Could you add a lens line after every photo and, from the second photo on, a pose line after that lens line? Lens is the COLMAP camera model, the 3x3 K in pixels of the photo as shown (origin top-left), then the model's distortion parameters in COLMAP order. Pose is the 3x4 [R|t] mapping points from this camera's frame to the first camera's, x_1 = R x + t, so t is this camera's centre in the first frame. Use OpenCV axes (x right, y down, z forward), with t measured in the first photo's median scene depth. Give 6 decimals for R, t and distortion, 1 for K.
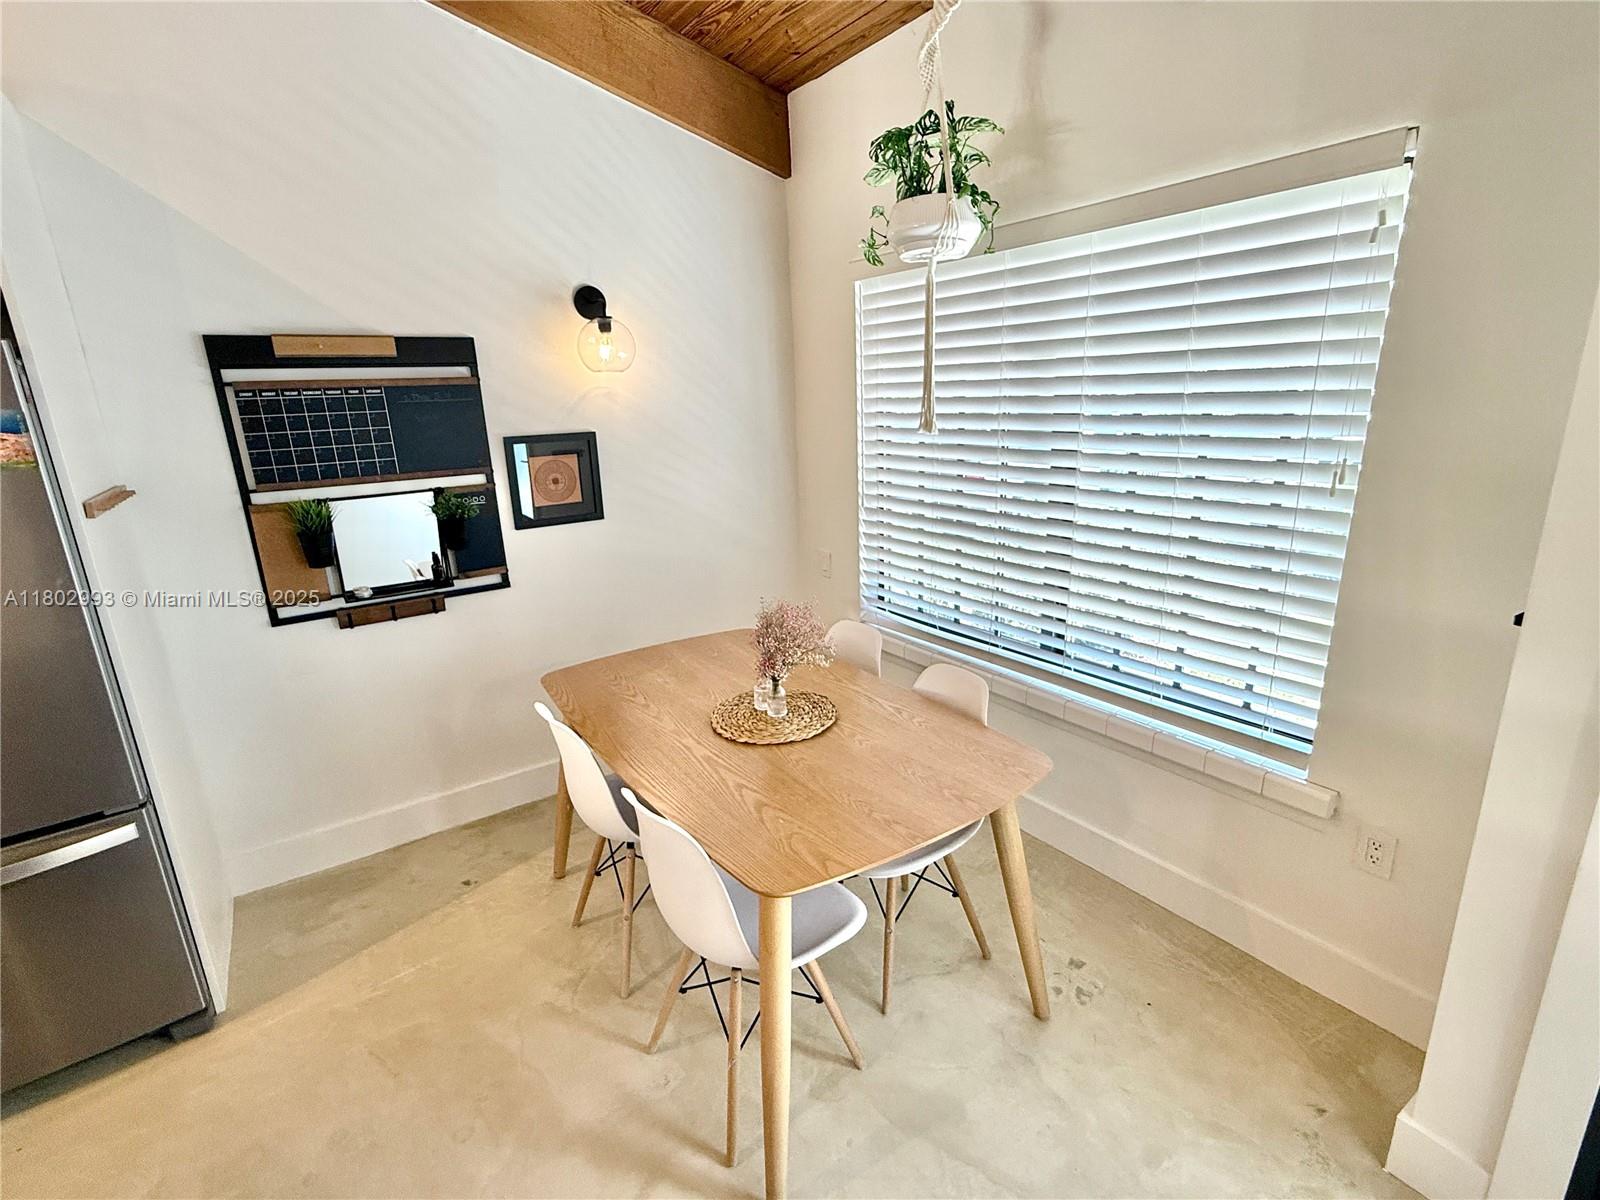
lens RADIAL K [[741.5, 0, 800.0], [0, 741.5, 600.0], [0, 0, 1]] dist [-0.004351, -0.000369]
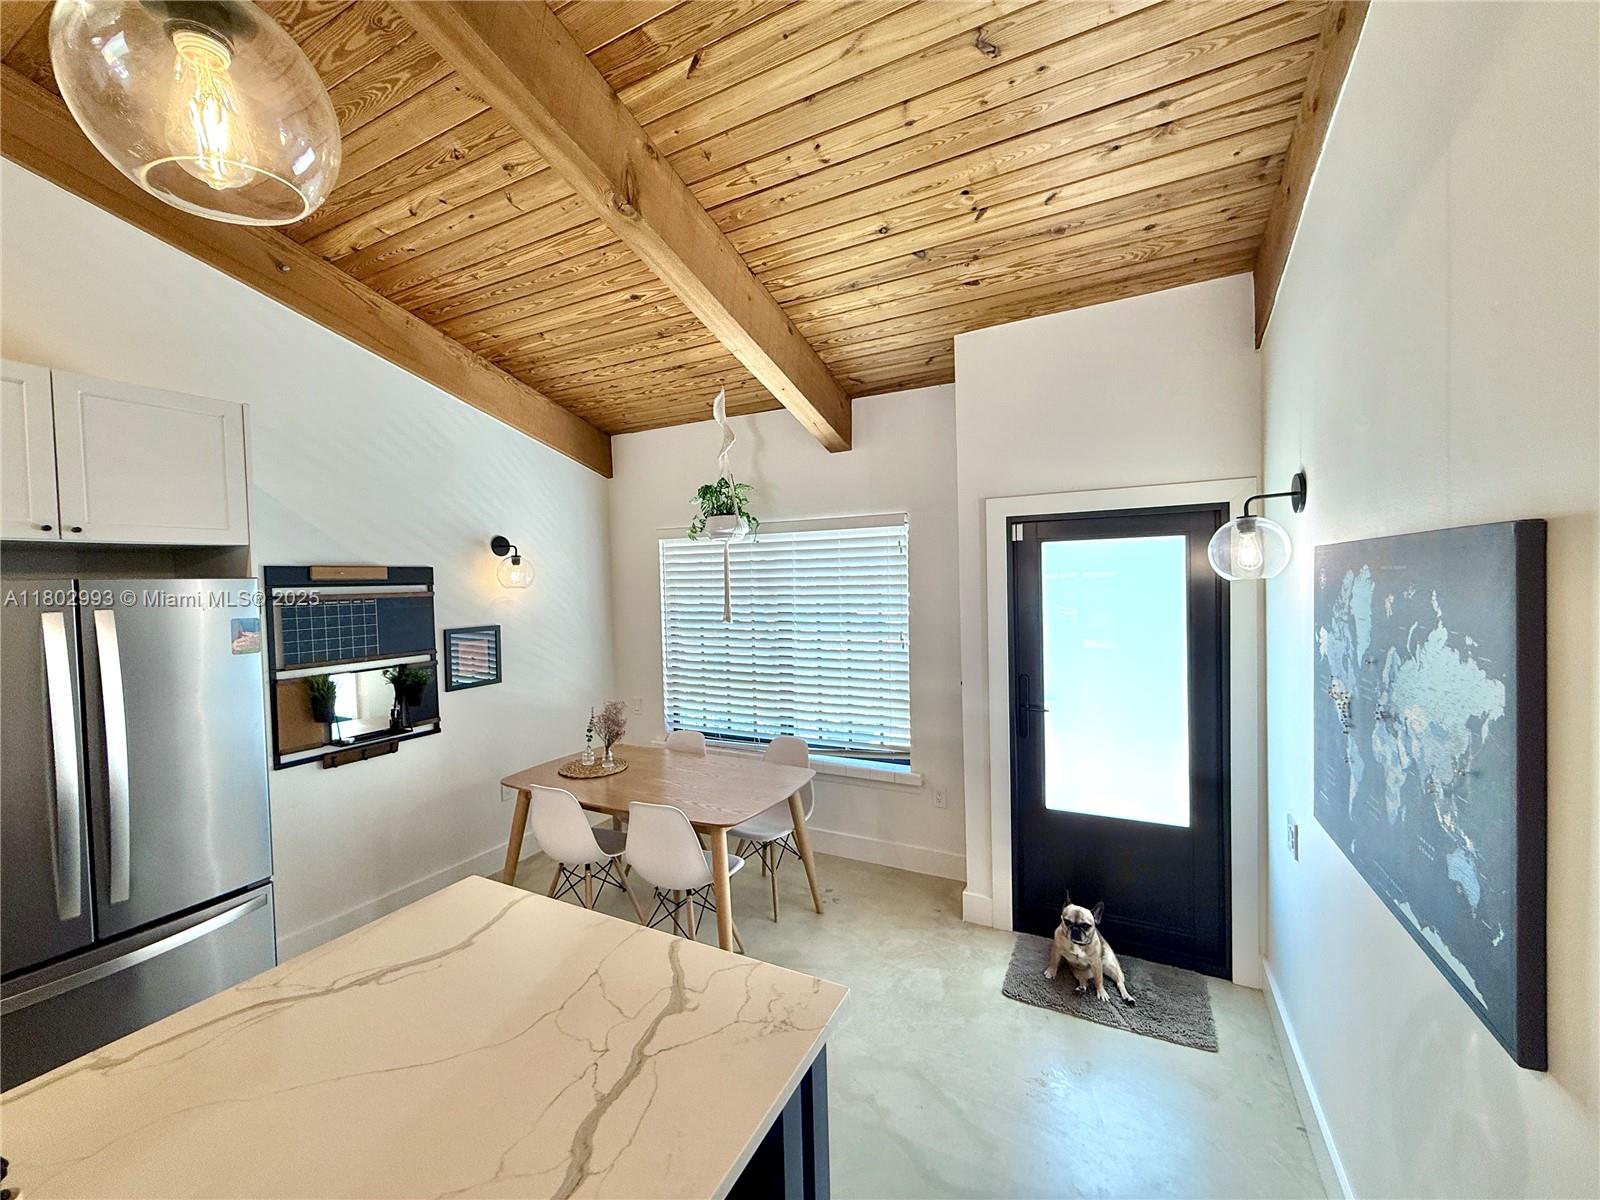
lens RADIAL K [[633.3, 0, 800.0], [0, 633.3, 600.0], [0, 0, 1]] dist [-0.000860, -0.000104]
pose [[0.884491, -0.000143, 0.466556, -0.395890], [0.118142, 0.967477, -0.223677, 0.104192], [-0.451351, 0.252960, 0.855742, -0.486513]]
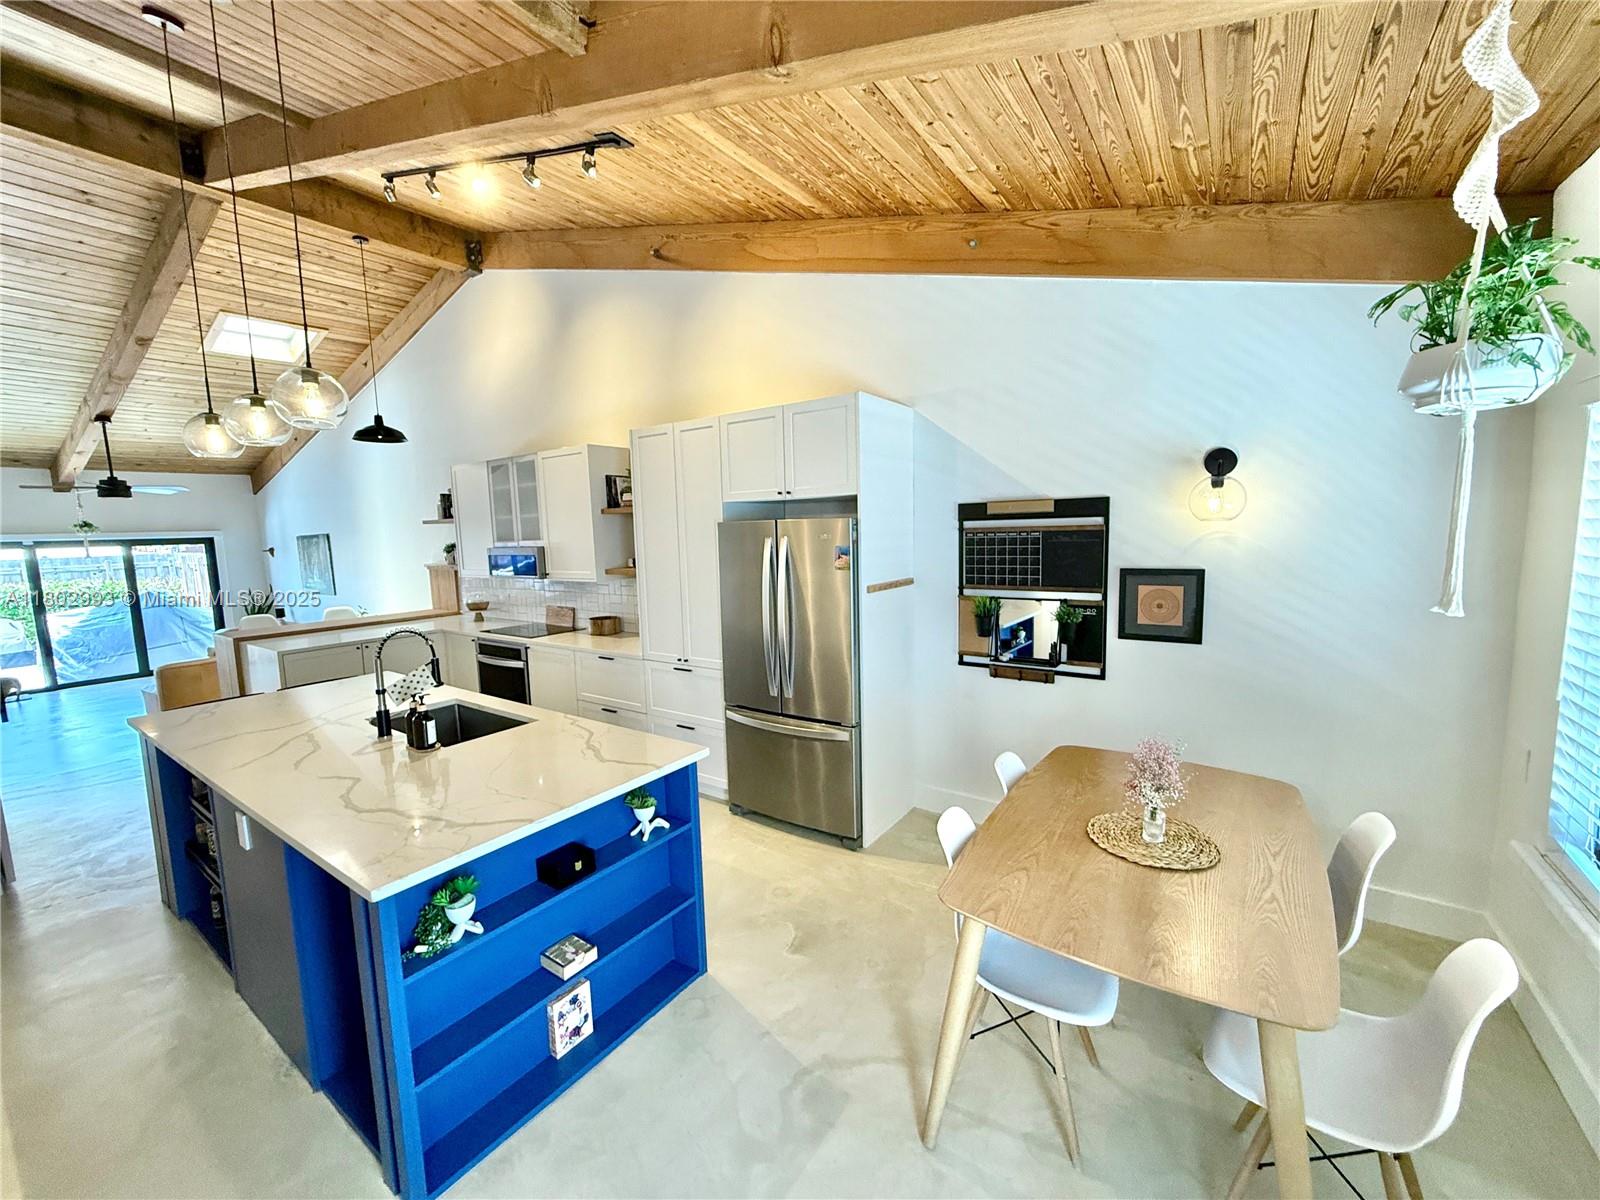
lens RADIAL K [[633.3, 0, 800.0], [0, 633.3, 600.0], [0, 0, 1]] dist [-0.000860, -0.000104]
pose [[0.347721, 0.130694, -0.928445, 0.501635], [-0.238013, 0.970104, 0.047418, -0.090169], [0.906885, 0.204494, 0.368432, 0.083415]]
